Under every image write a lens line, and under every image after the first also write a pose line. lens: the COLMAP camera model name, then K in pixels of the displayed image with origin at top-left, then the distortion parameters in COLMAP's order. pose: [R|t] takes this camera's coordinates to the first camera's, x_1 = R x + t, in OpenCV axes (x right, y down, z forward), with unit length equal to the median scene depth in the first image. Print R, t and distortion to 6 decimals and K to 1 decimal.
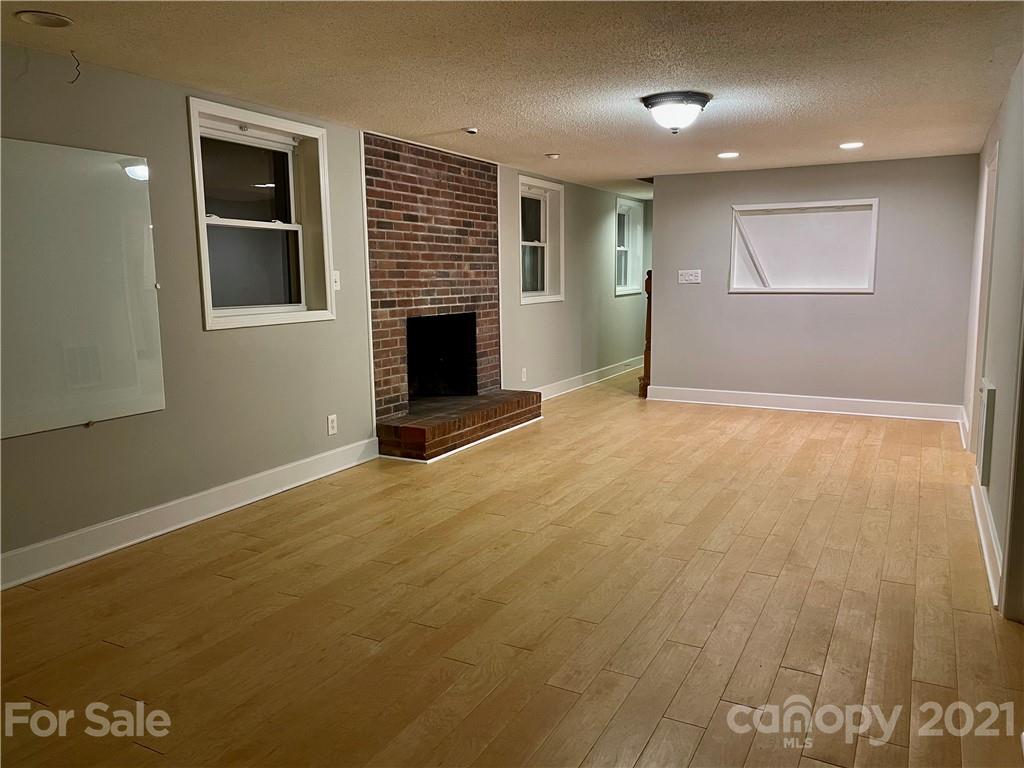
lens RADIAL K [[768.5, 0, 521.5], [0, 768.5, 382.1], [0, 0, 1]] dist [0.086510, -0.111487]
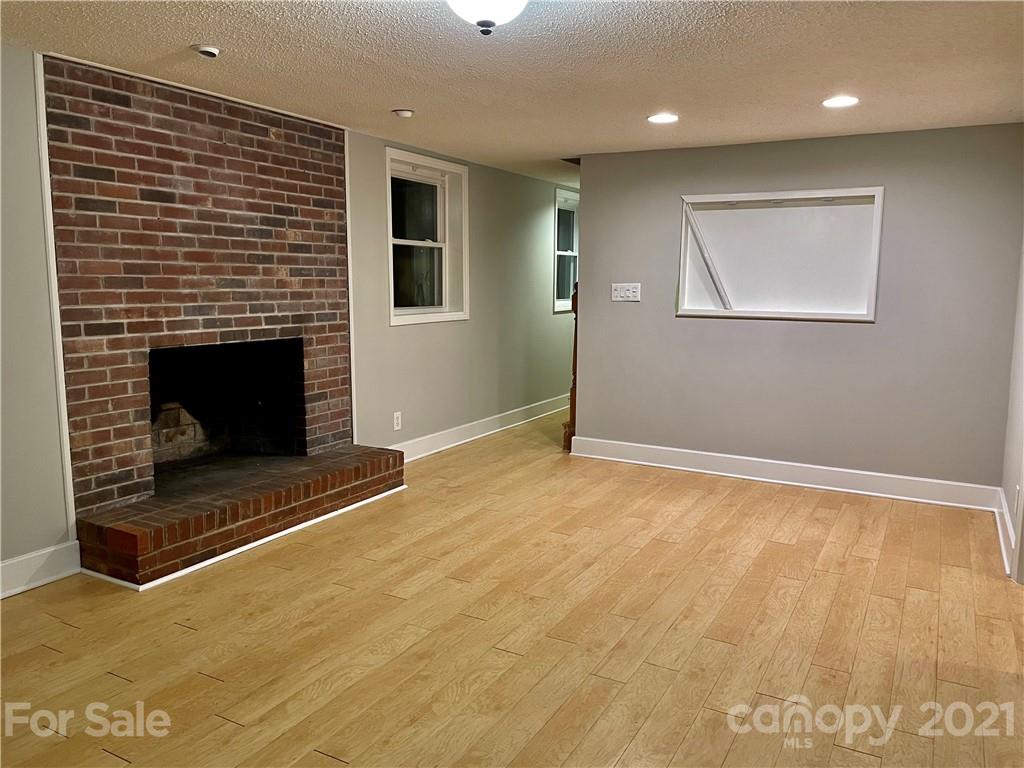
lens RADIAL K [[768.5, 0, 525.5], [0, 768.5, 378.0], [0, 0, 1]] dist [0.086510, -0.111487]
pose [[0.999686, 0.020586, -0.014253, 0.173366], [-0.020732, 0.999733, -0.010174, -0.058259], [0.014040, 0.010466, 0.999847, 0.342744]]
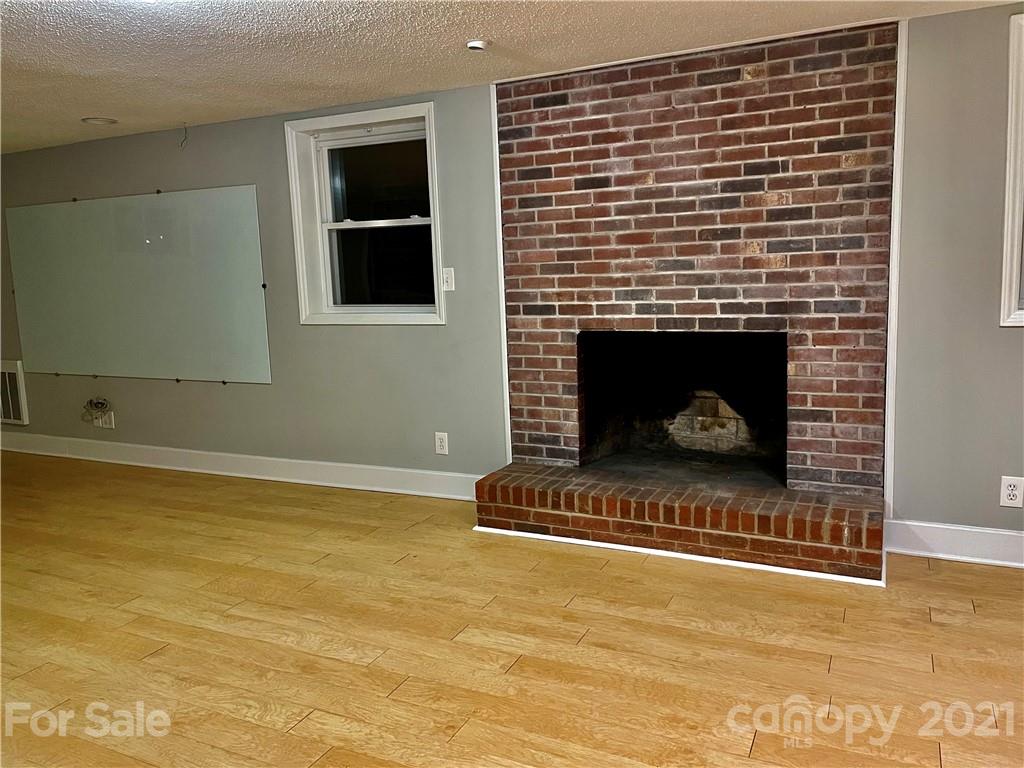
lens RADIAL K [[768.5, 0, 519.1], [0, 768.5, 379.0], [0, 0, 1]] dist [0.086510, -0.111487]
pose [[0.026110, 0.151462, -0.988118, 0.528868], [-0.105845, 0.983318, 0.147929, -0.134796], [0.994040, 0.100725, 0.041706, 0.904089]]
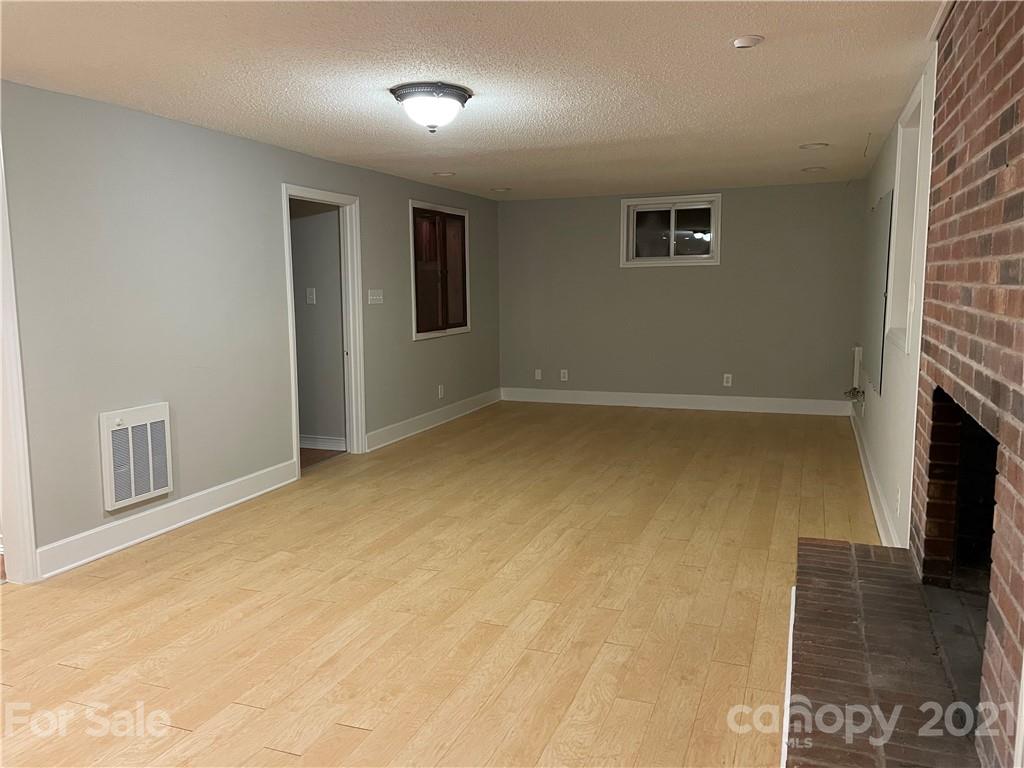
lens RADIAL K [[768.5, 0, 514.4], [0, 768.5, 381.5], [0, 0, 1]] dist [0.086510, -0.111487]
pose [[-0.993991, 0.031824, -0.104736, 0.150660], [0.002574, 0.963335, 0.268288, -0.208174], [0.109434, 0.266406, -0.957628, 1.396080]]
